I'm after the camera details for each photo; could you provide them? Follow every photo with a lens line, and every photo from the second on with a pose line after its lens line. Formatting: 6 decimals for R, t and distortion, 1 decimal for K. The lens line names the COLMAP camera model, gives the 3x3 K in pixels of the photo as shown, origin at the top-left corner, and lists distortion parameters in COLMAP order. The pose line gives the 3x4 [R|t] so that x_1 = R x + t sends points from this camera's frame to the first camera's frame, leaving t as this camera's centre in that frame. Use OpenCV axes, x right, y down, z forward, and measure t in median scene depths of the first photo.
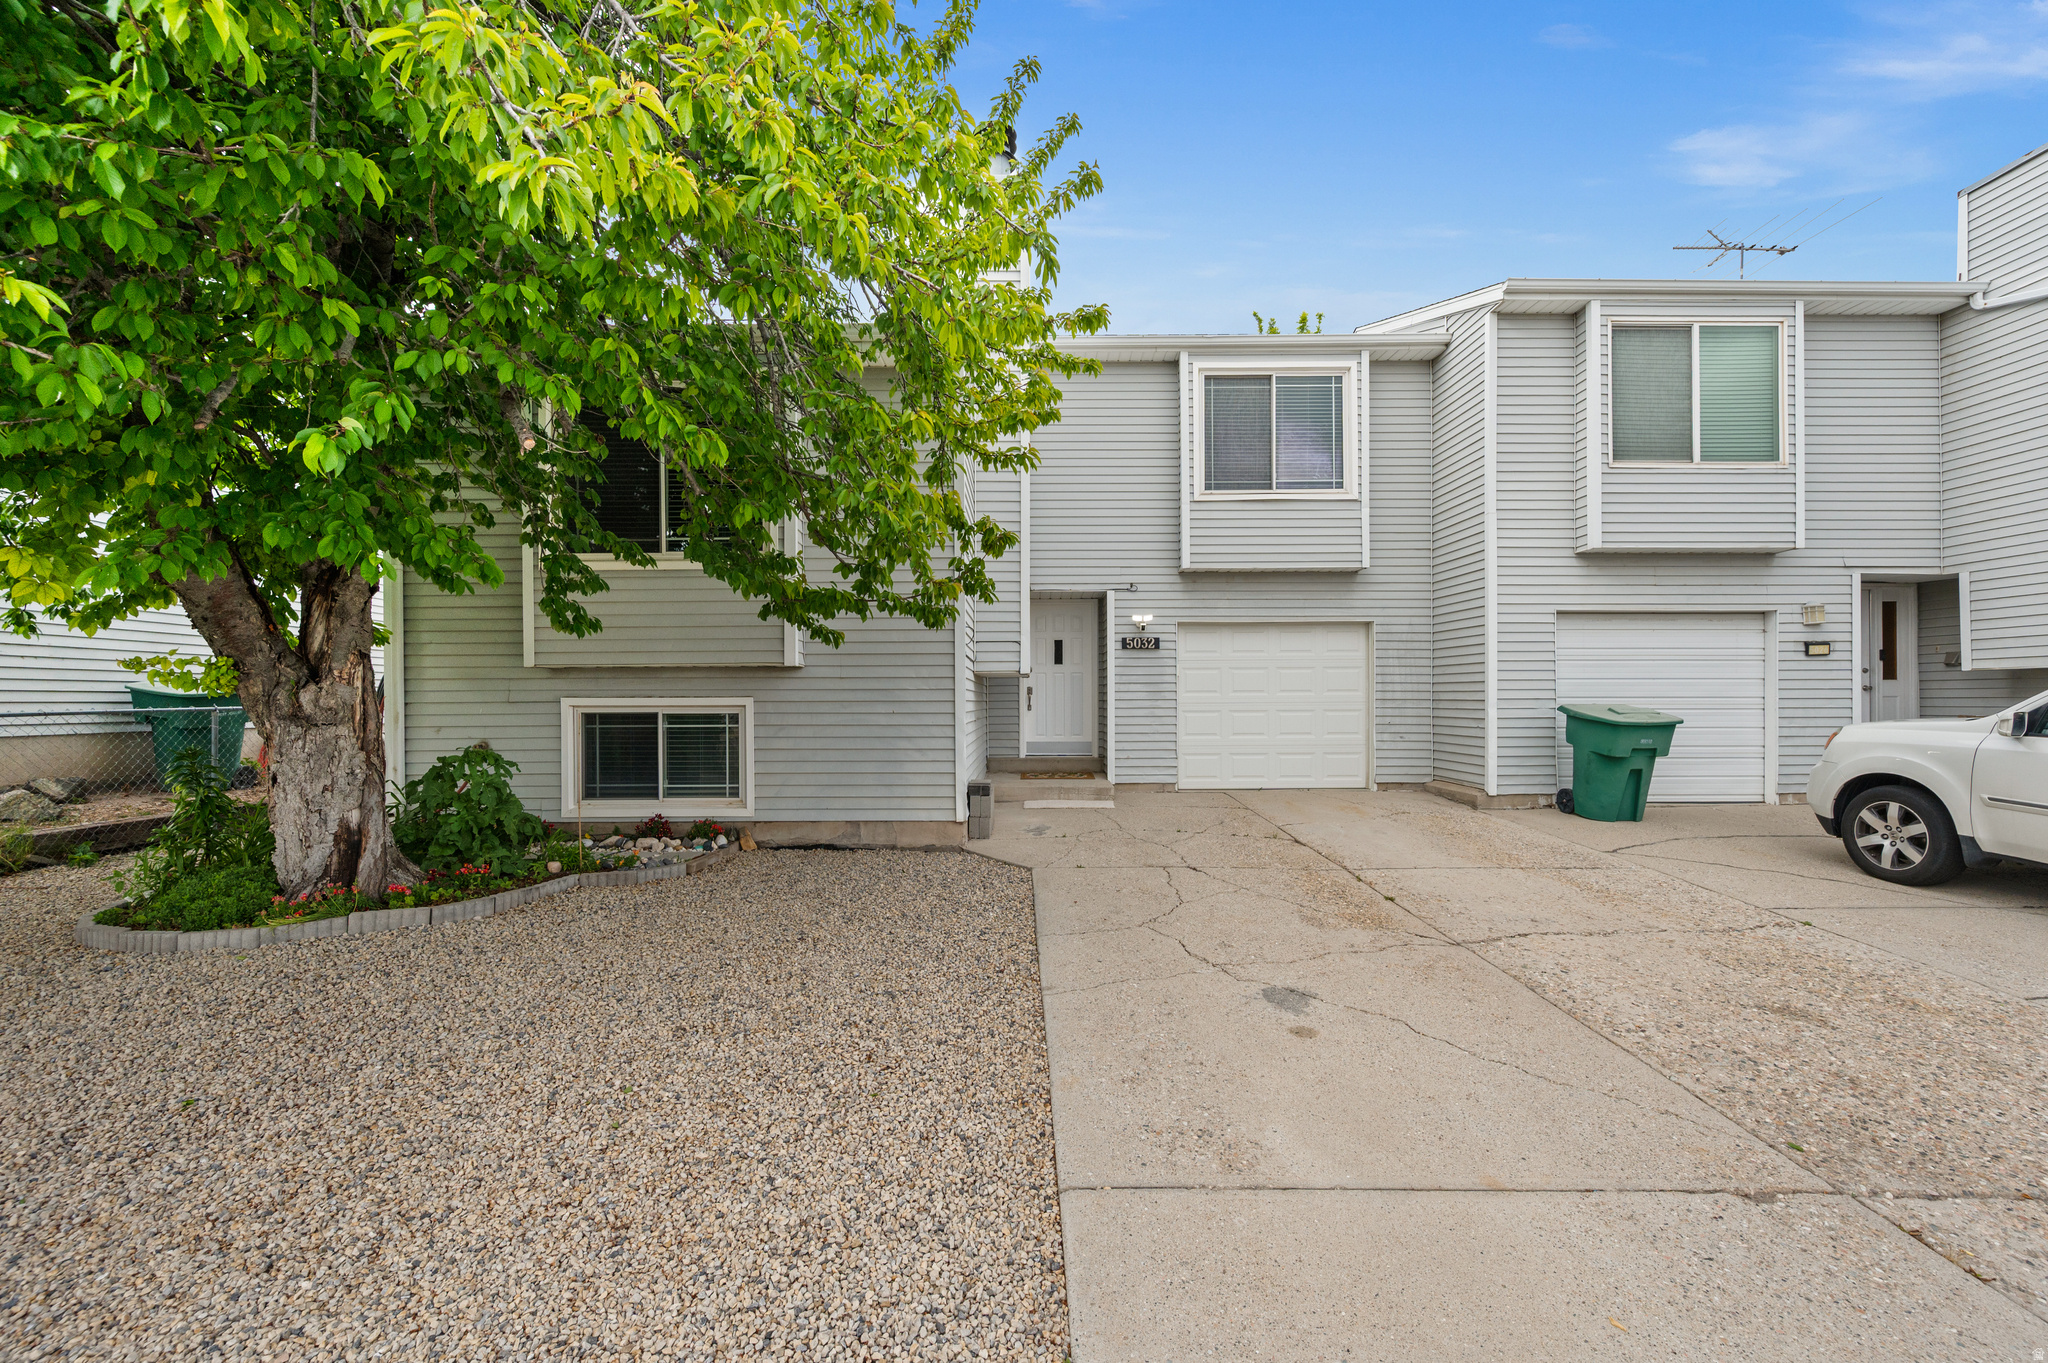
lens RADIAL K [[824.4, 0, 1015.3], [0, 824.4, 694.9], [0, 0, 1]] dist [-0.002006, 0.000880]
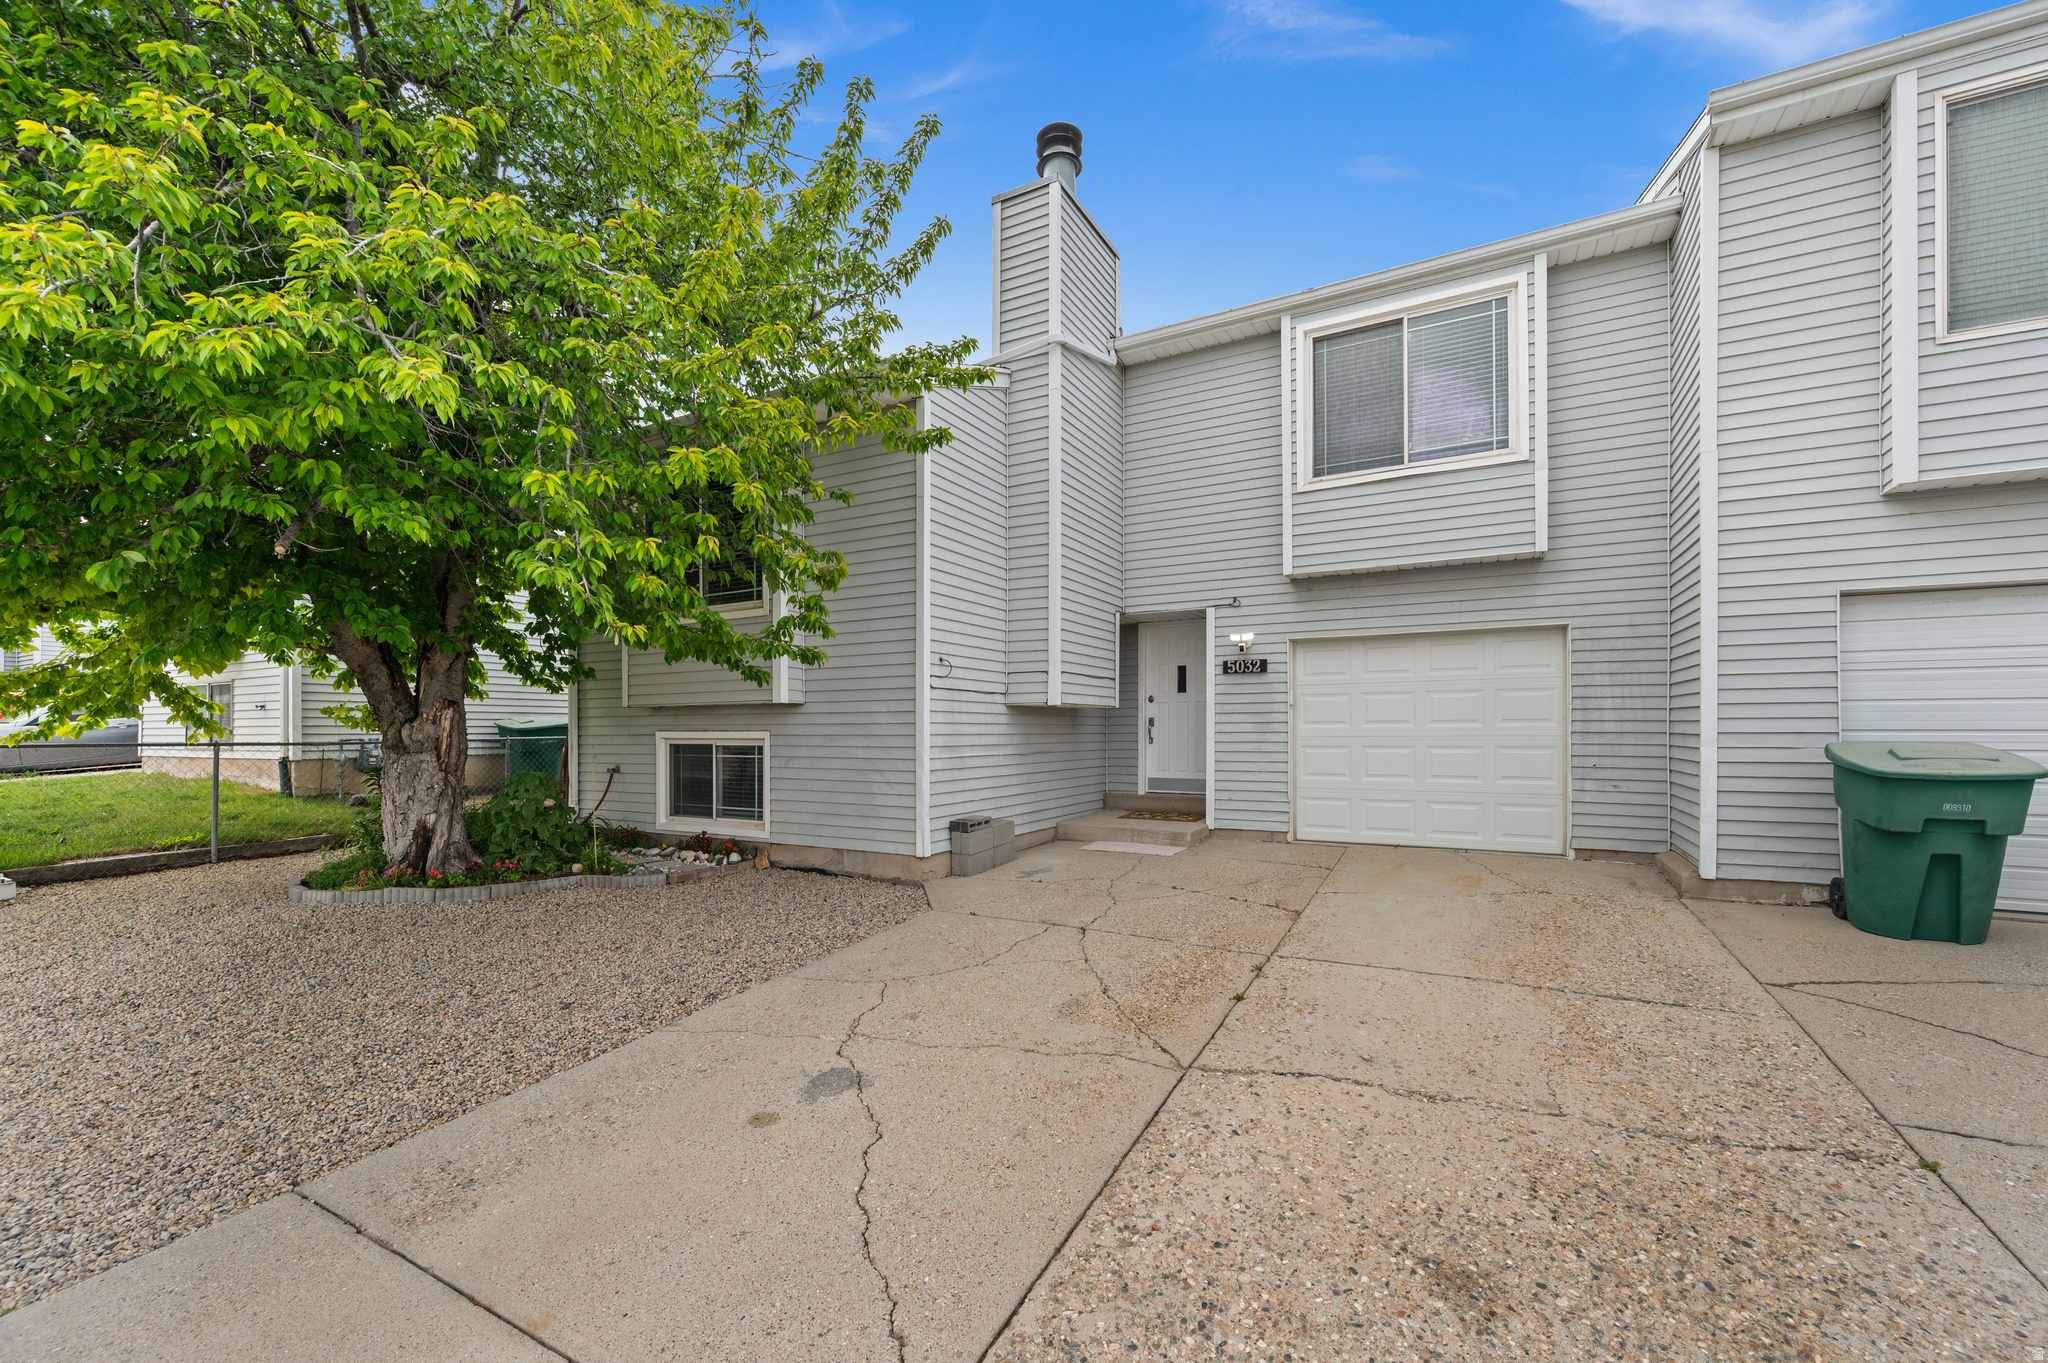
lens RADIAL K [[824.4, 0, 978.6], [0, 824.4, 723.0], [0, 0, 1]] dist [-0.002006, 0.000880]
pose [[0.873432, -0.004403, -0.486926, 0.390066], [0.004169, 0.999990, -0.001563, -0.004352], [0.486928, -0.000665, 0.873442, 0.137649]]
